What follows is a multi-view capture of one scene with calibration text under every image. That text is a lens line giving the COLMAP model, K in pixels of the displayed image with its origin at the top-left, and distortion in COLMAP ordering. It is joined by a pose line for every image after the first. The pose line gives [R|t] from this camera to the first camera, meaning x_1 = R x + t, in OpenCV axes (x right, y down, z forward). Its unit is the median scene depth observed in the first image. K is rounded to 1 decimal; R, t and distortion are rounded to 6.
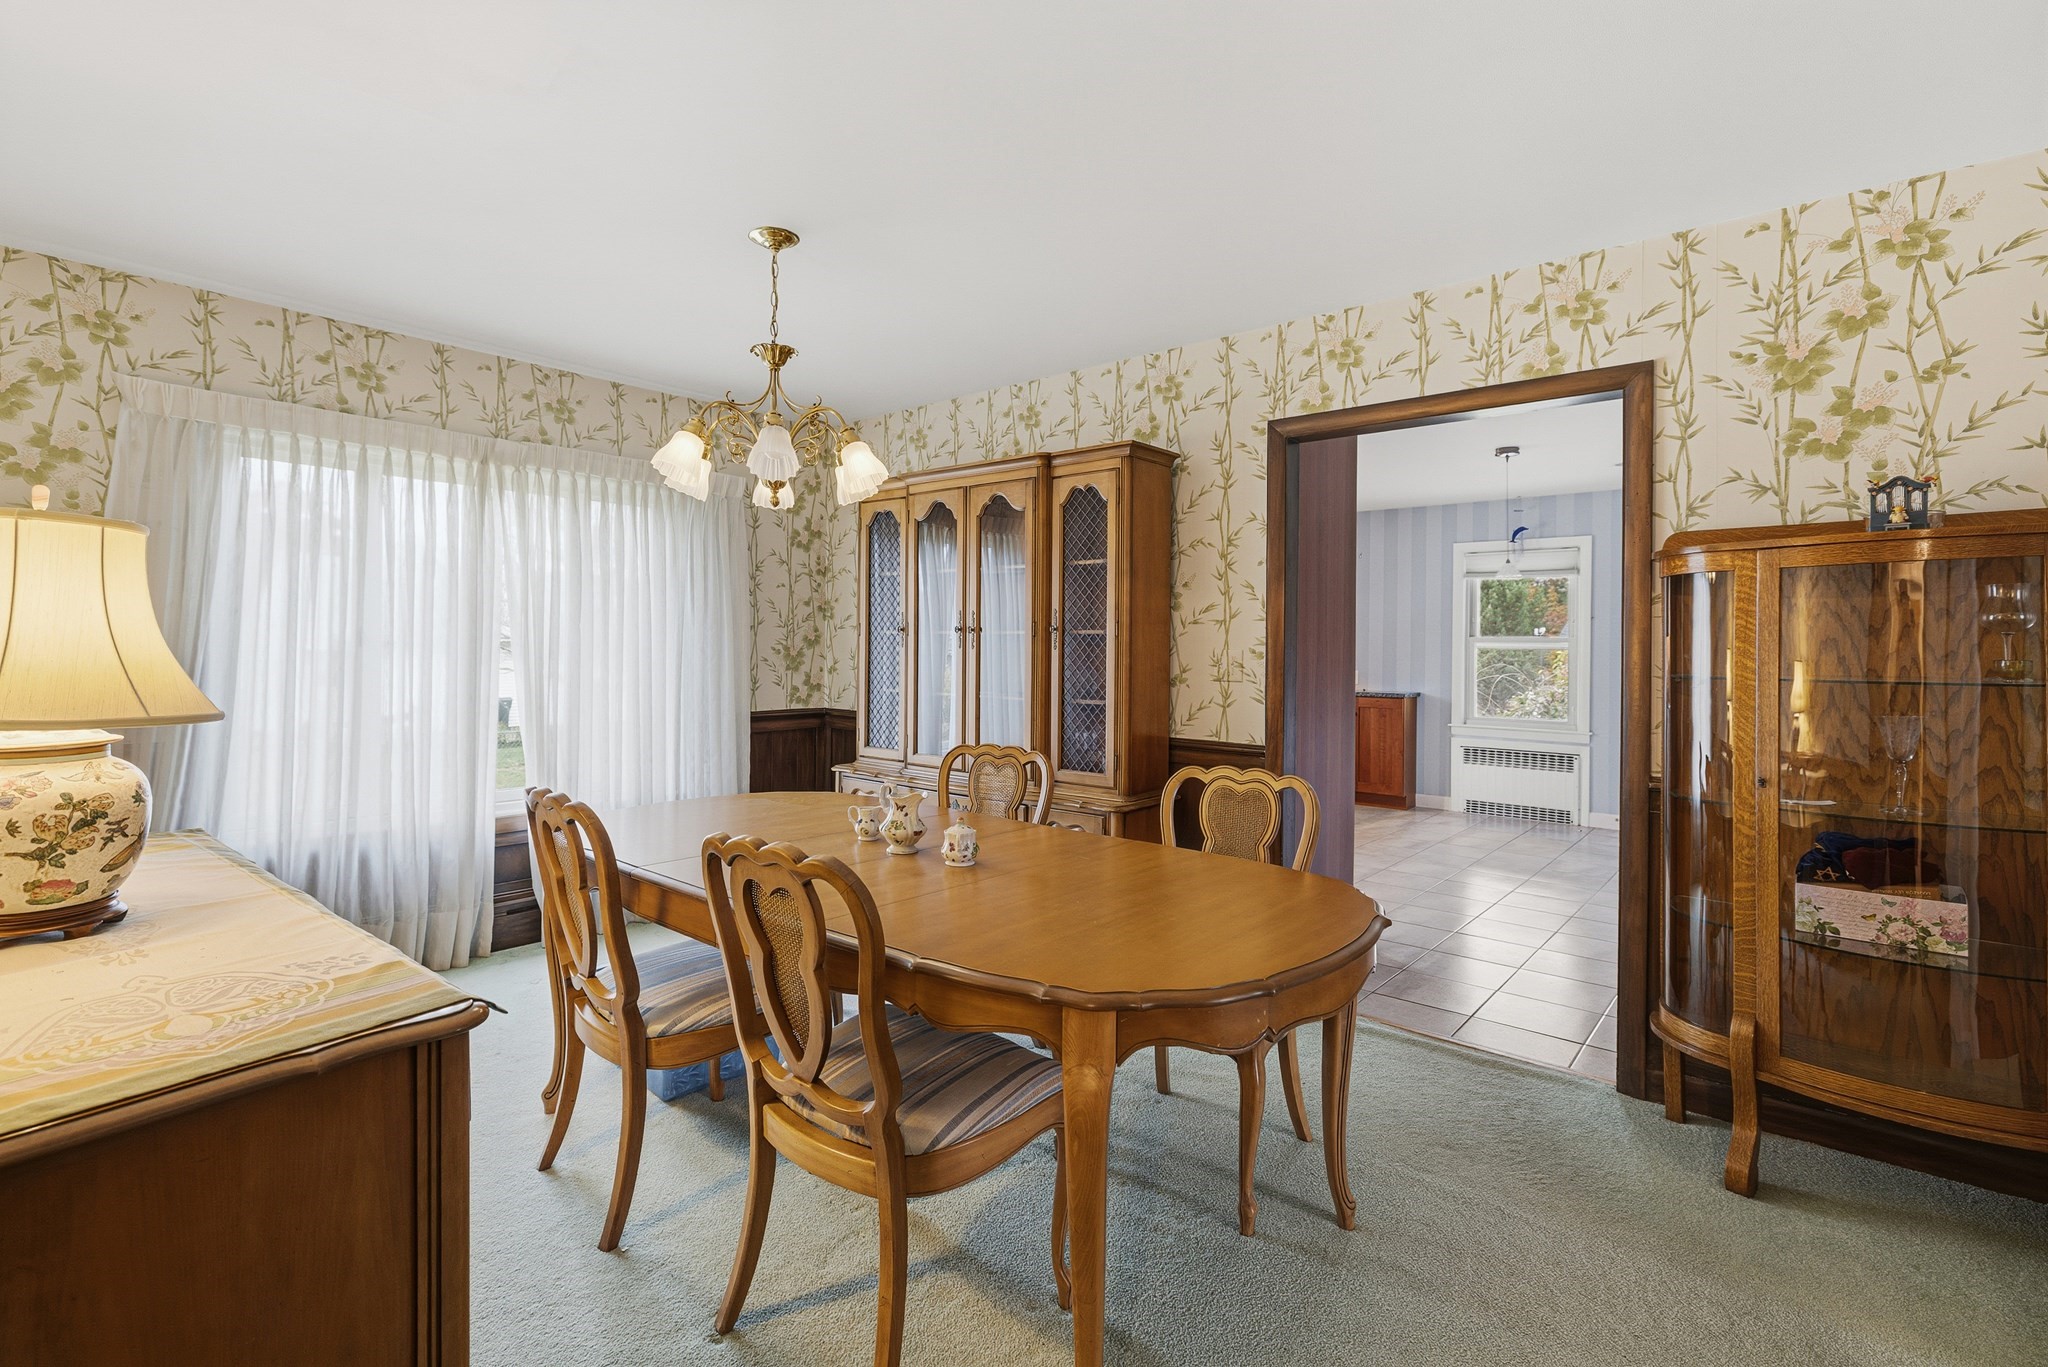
lens RADIAL K [[936.8, 0, 1024.2], [0, 936.8, 652.1], [0, 0, 1]] dist [0.001916, 0.000159]
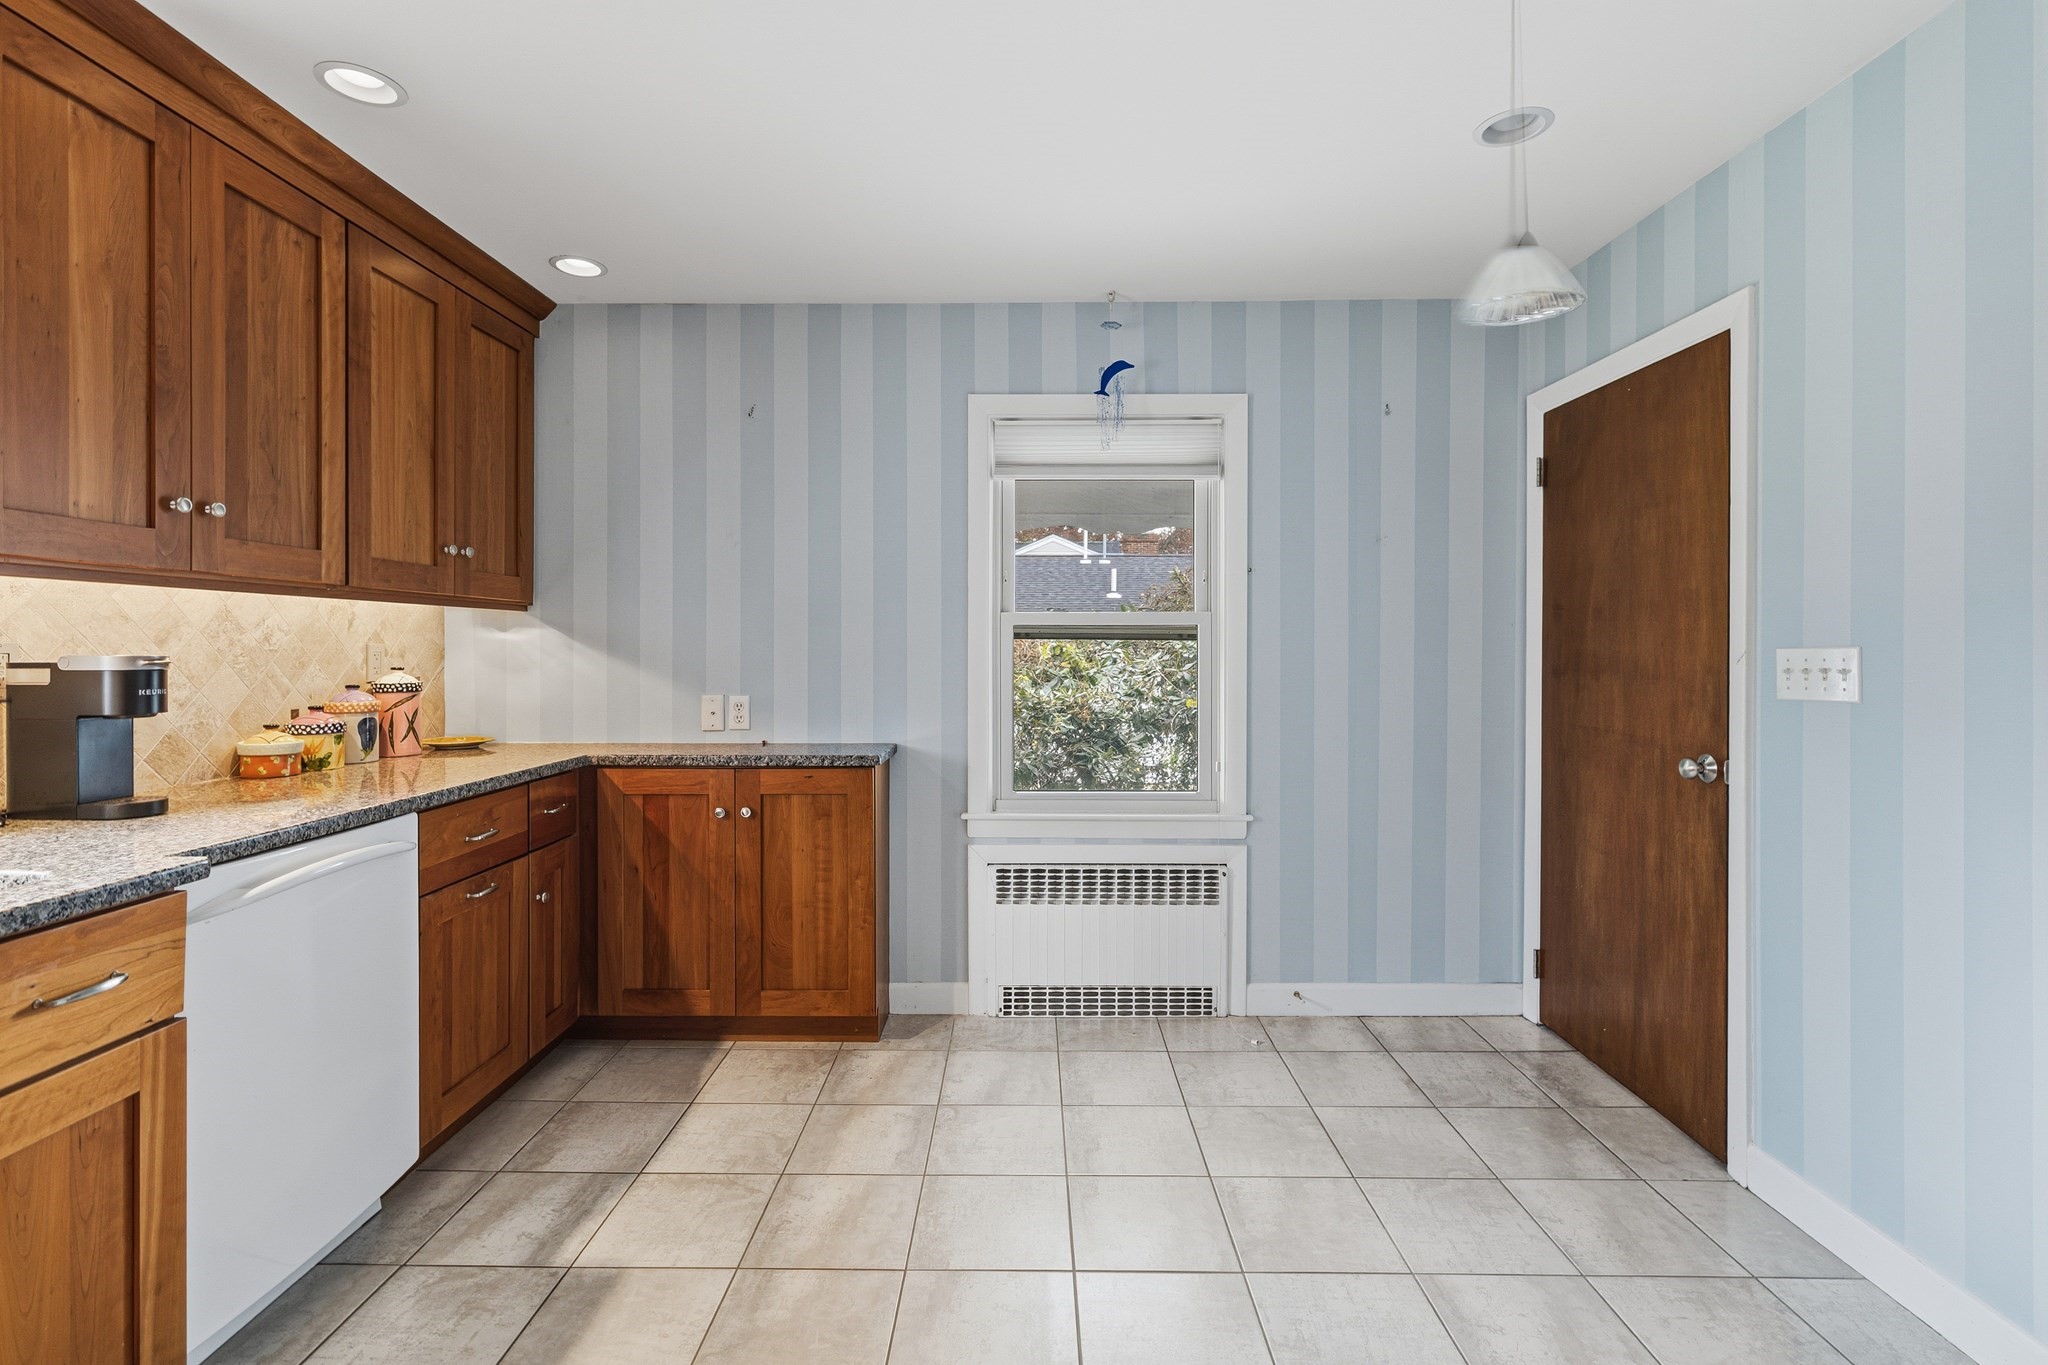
lens RADIAL K [[931.5, 0, 1019.1], [0, 931.5, 651.8], [0, 0, 1]] dist [-0.000889, 0.000300]
pose [[0.769222, -0.011046, 0.638886, 0.204665], [0.009472, 0.999938, 0.005884, -0.000030], [-0.638911, 0.001526, 0.769279, 0.666955]]
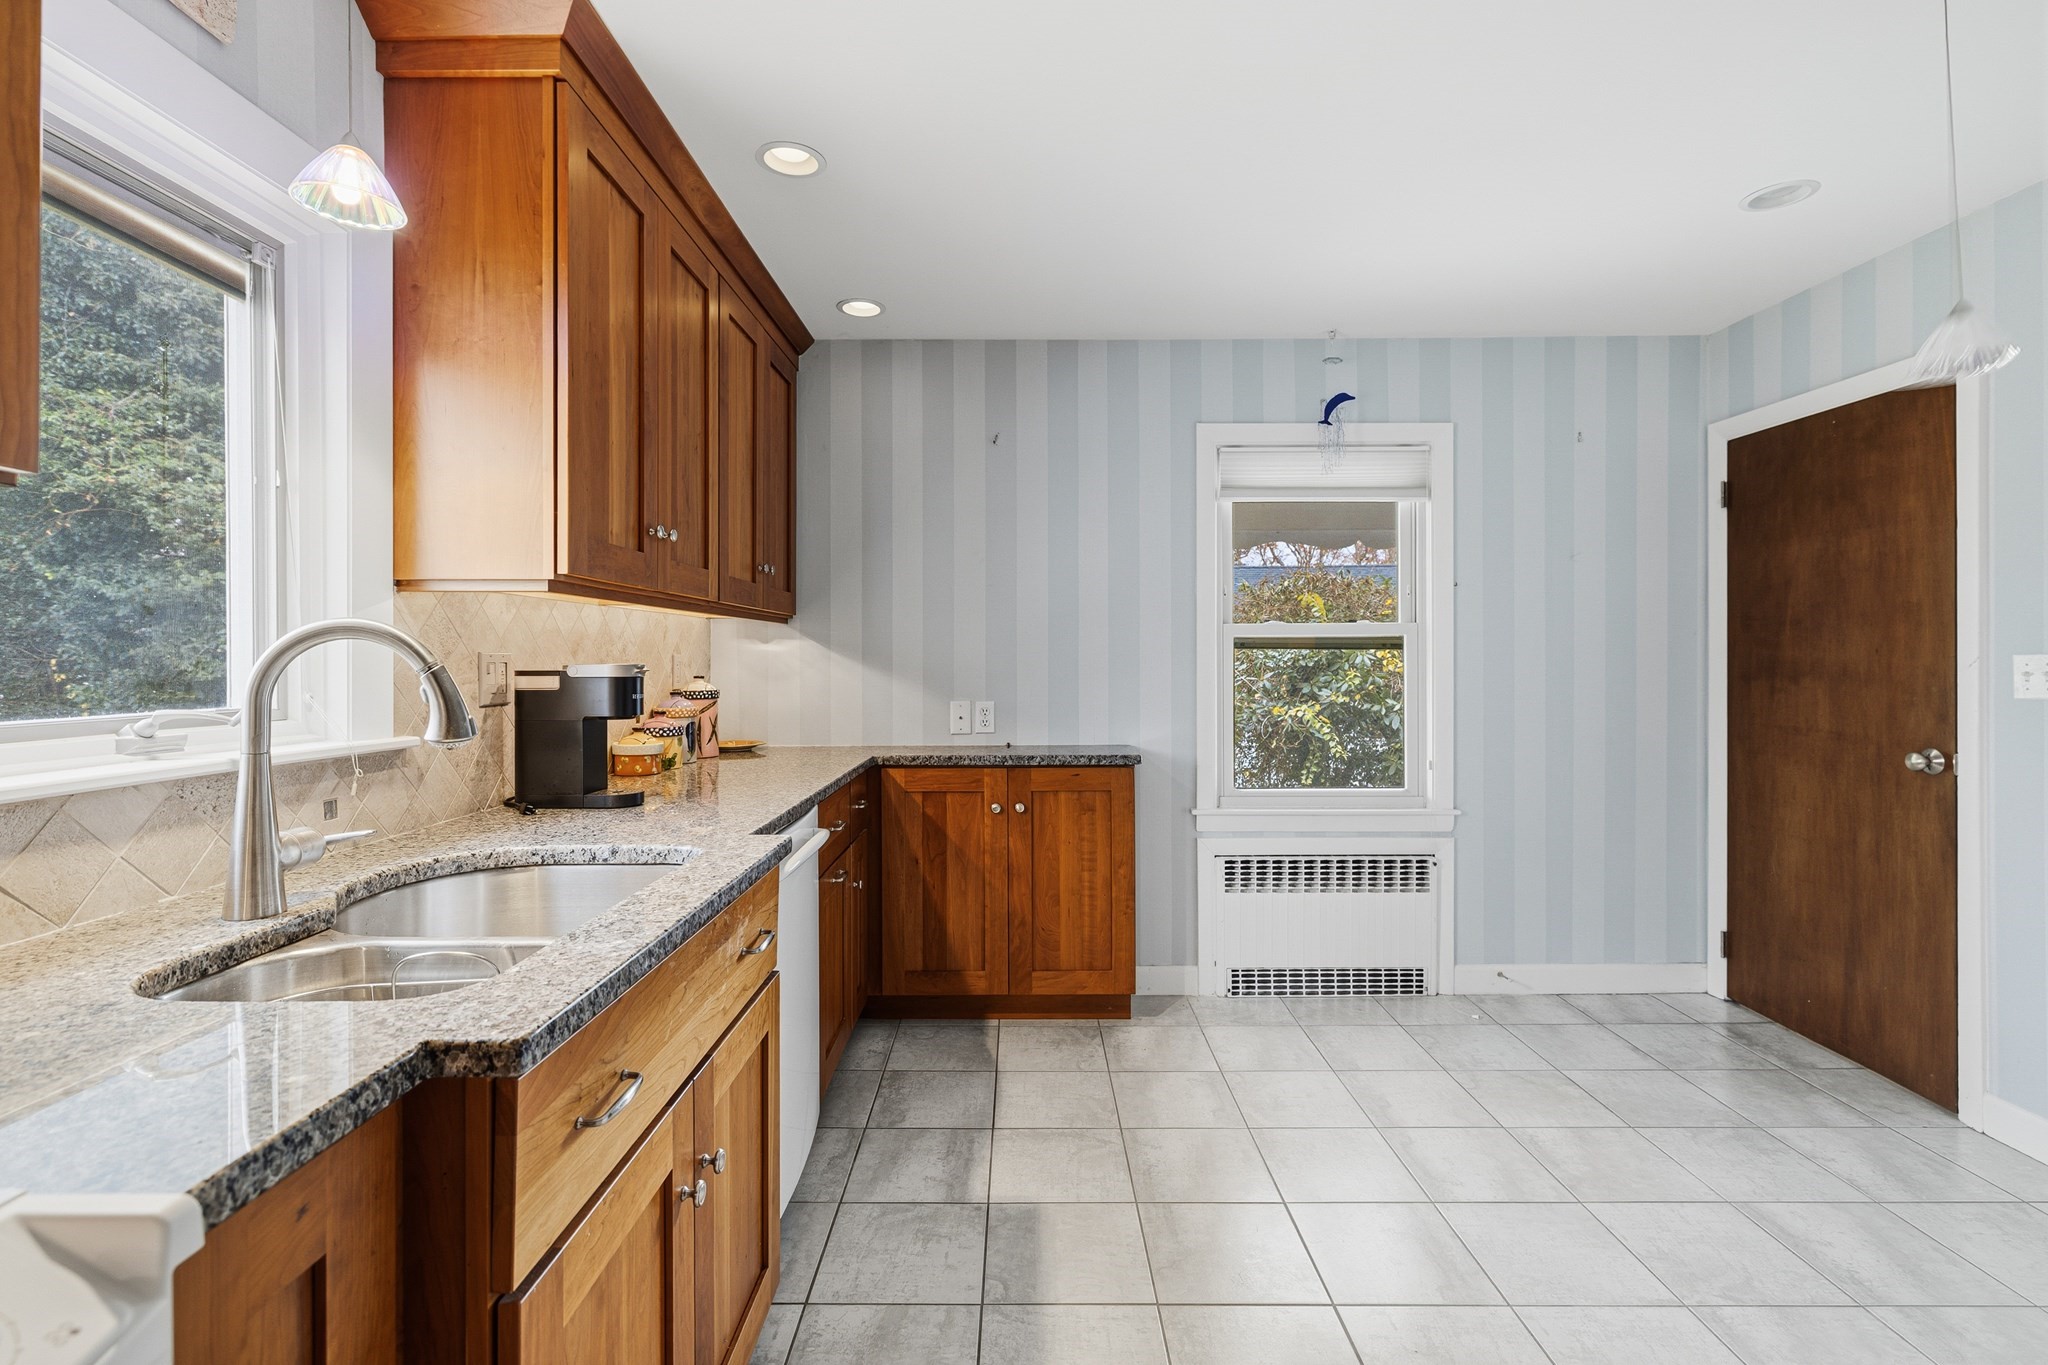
lens RADIAL K [[927.3, 0, 1023.5], [0, 927.3, 659.3], [0, 0, 1]] dist [0.000411, 0.000069]
pose [[0.762934, -0.011168, 0.646380, 0.093124], [0.012555, 0.999918, 0.002458, -0.000518], [-0.646355, 0.006240, 0.763012, 0.715092]]
